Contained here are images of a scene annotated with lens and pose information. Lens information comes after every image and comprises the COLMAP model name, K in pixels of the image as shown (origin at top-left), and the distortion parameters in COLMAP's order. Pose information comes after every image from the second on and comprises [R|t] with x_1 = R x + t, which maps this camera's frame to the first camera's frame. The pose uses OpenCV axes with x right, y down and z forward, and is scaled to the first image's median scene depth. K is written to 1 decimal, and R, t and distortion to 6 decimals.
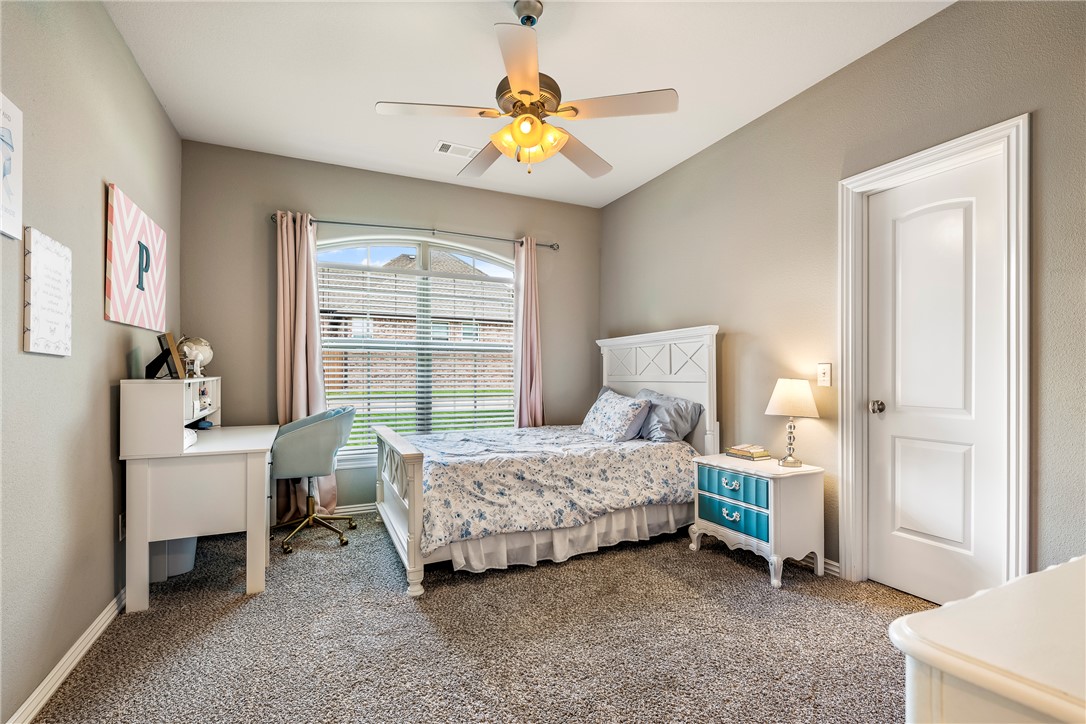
lens RADIAL K [[491.5, 0, 554.8], [0, 491.5, 358.6], [0, 0, 1]] dist [0.000056, -0.001202]
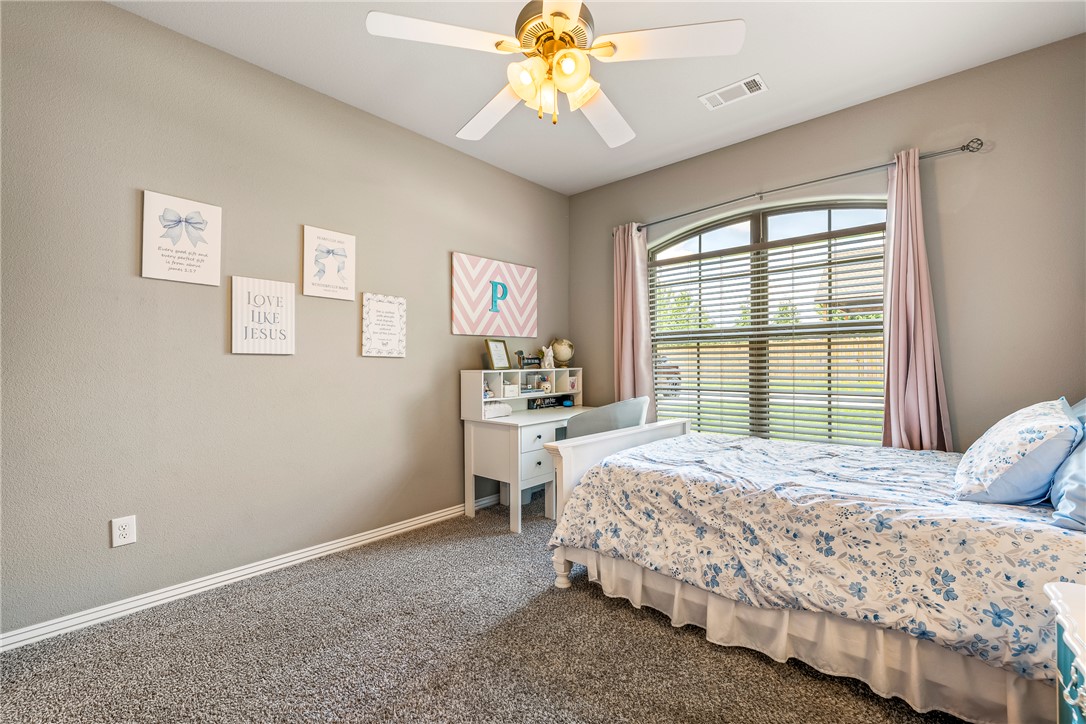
lens RADIAL K [[465.4, 0, 551.9], [0, 465.4, 353.7], [0, 0, 1]] dist [-0.003690, 0.000887]
pose [[0.382438, -0.024459, -0.923657, 0.522572], [0.033924, 0.999347, -0.012417, 0.014024], [0.923358, -0.026586, 0.383018, 0.548861]]
